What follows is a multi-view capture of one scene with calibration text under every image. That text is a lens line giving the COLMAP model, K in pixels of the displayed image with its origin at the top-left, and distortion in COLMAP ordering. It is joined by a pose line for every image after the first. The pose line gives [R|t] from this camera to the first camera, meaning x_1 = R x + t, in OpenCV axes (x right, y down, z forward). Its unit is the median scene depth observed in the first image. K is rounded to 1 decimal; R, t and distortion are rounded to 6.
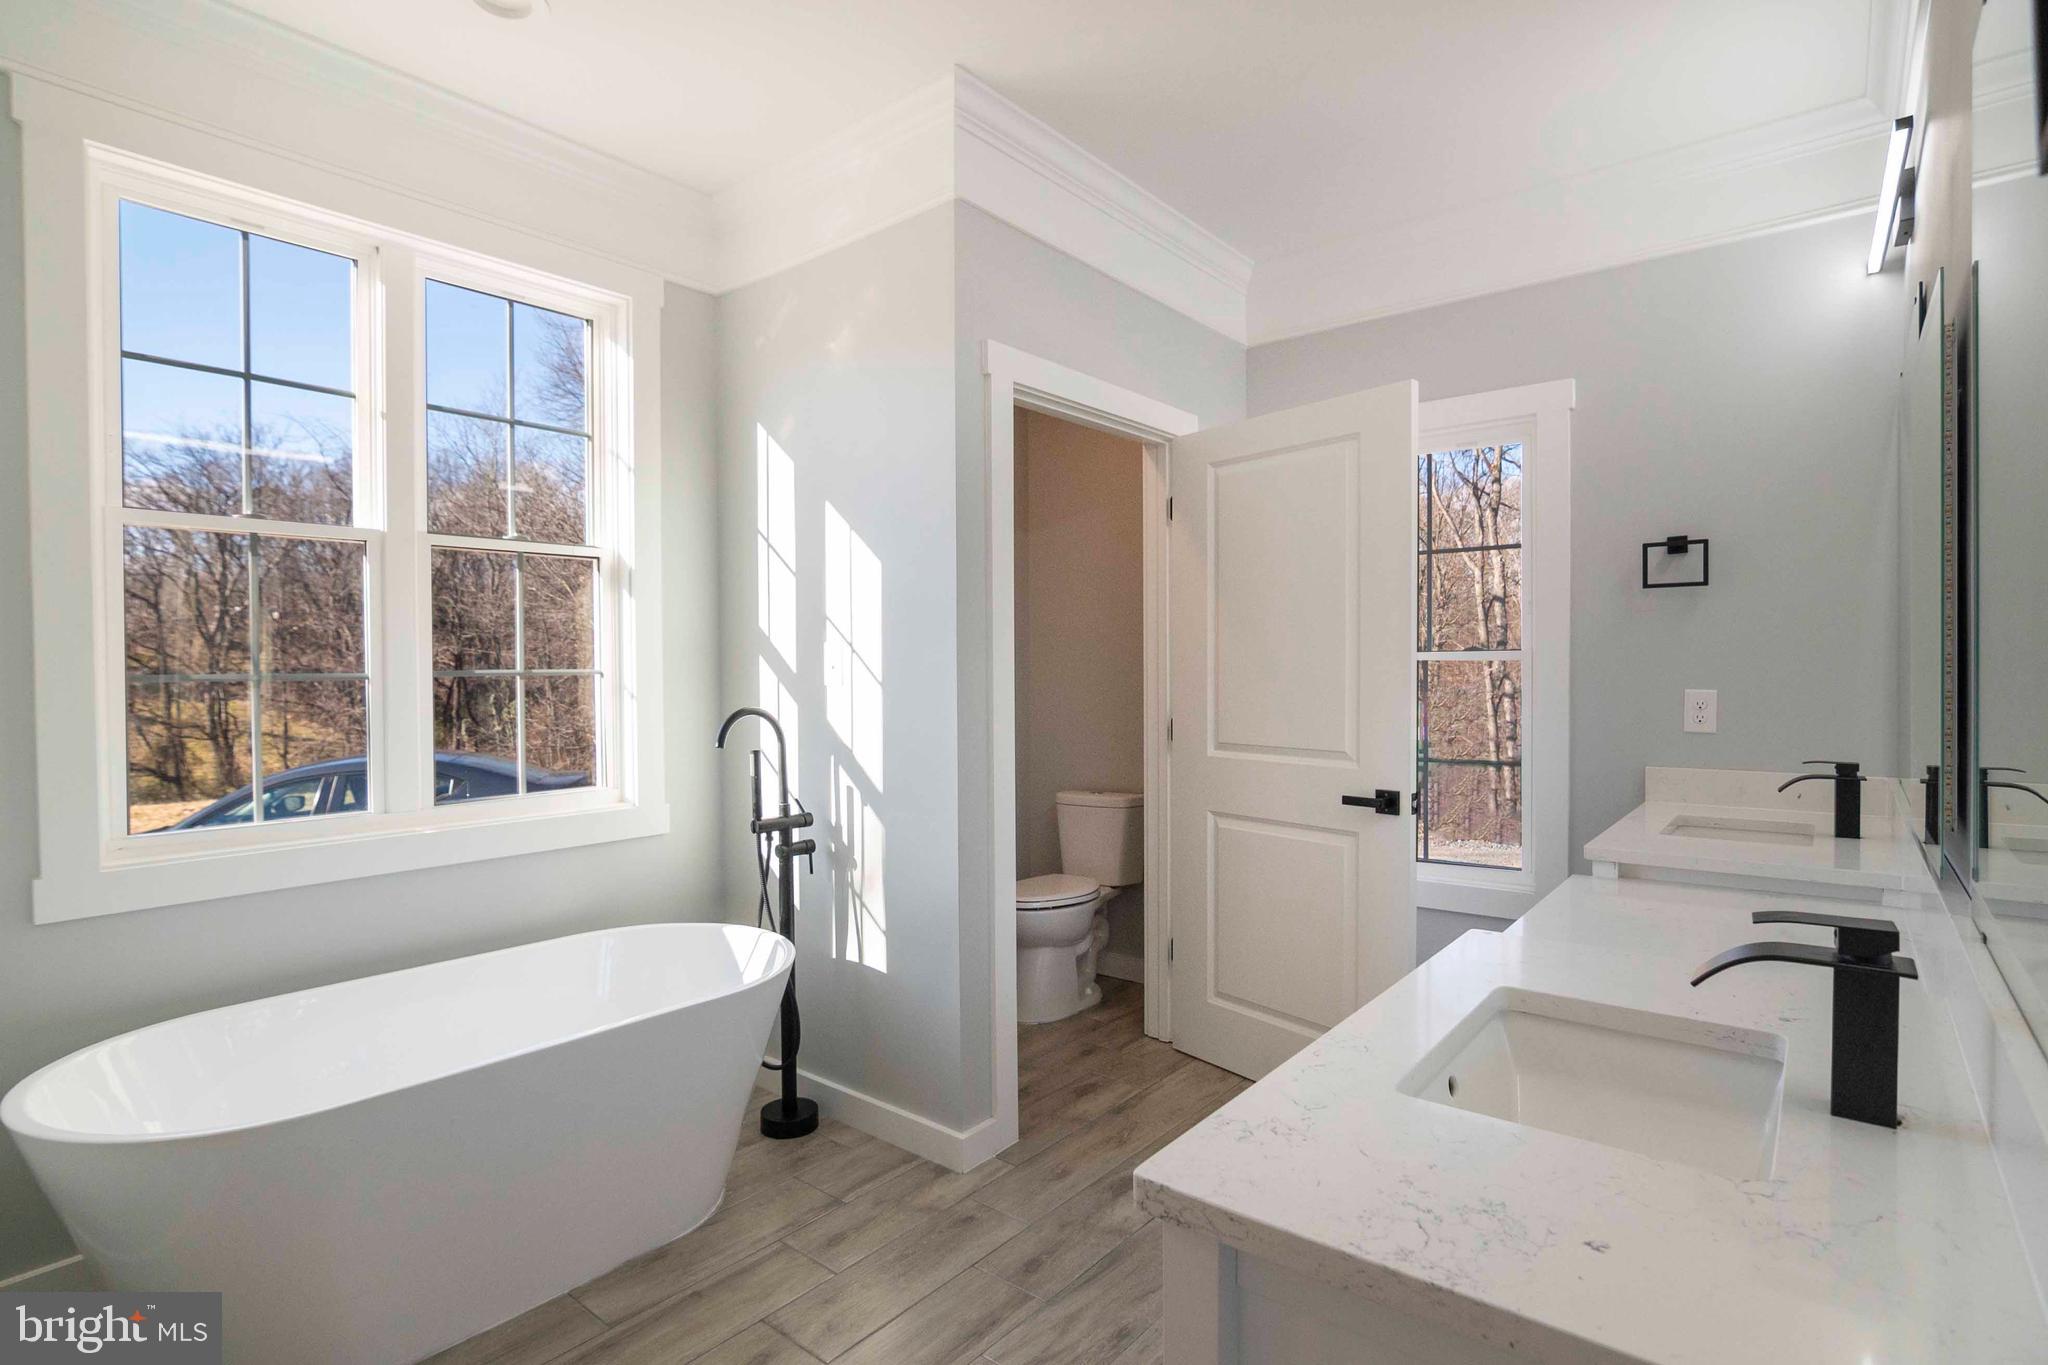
lens RADIAL K [[1010.4, 0, 1013.9], [0, 1010.4, 689.0], [0, 0, 1]] dist [-0.029945, 0.010180]
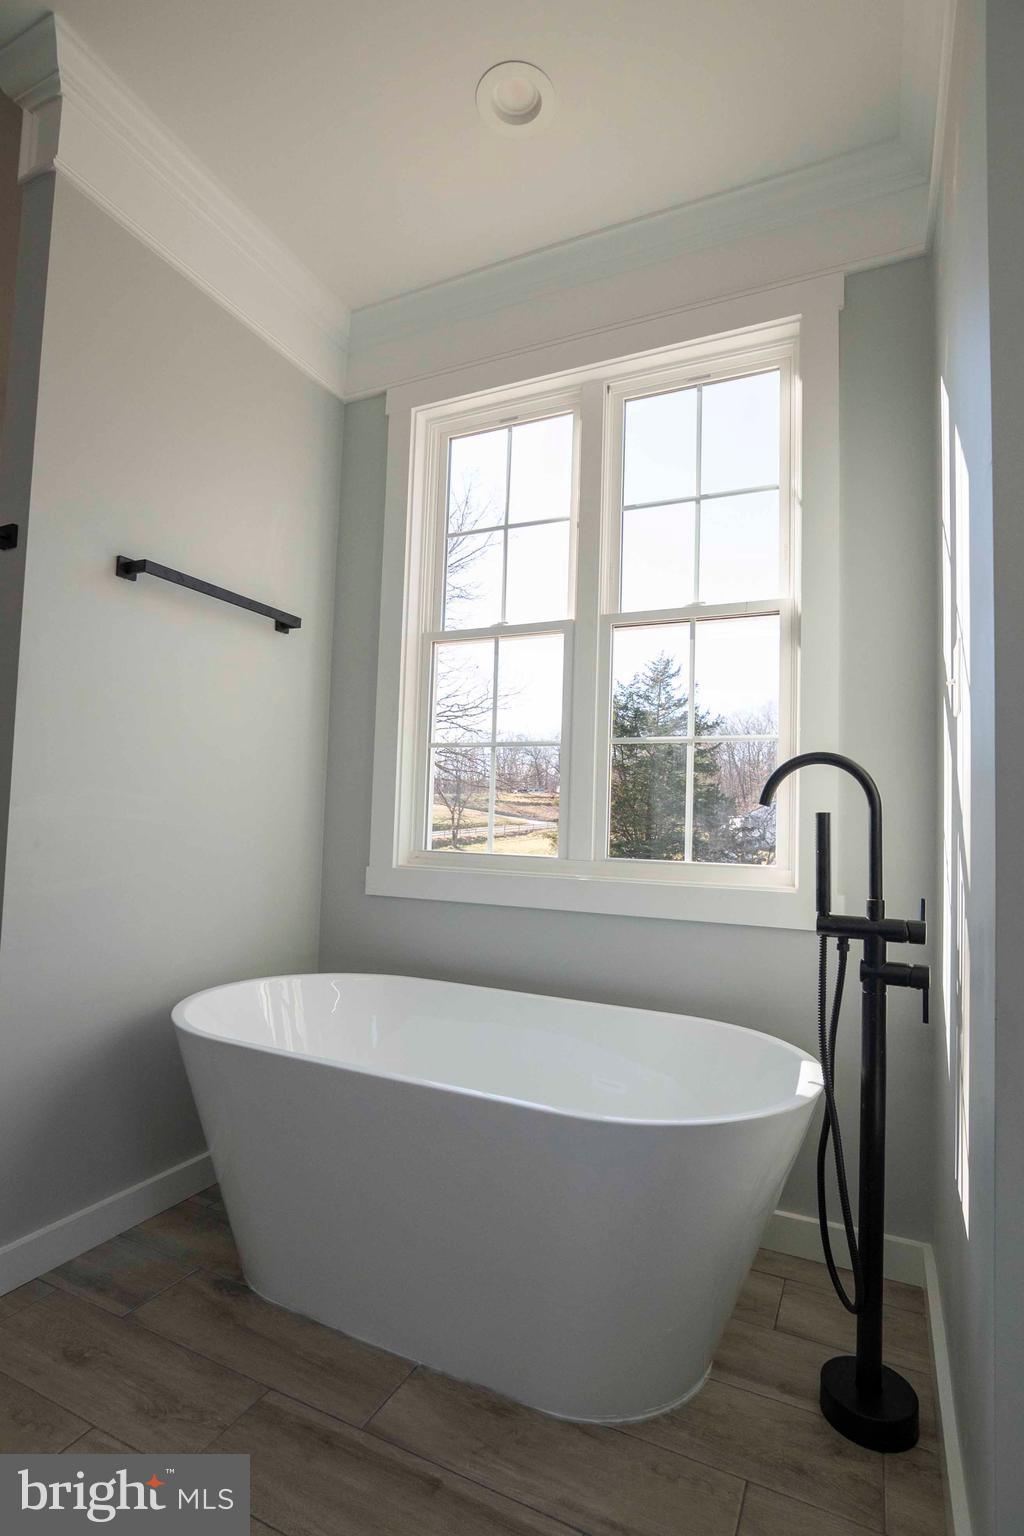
lens RADIAL K [[757.8, 0, 510.9], [0, 757.8, 780.3], [0, 0, 1]] dist [-0.029945, 0.010180]
pose [[0.250712, -0.037528, -0.967334, 0.195649], [-0.054618, 0.997108, -0.052839, 0.076644], [0.966520, 0.066081, 0.247937, 0.663321]]
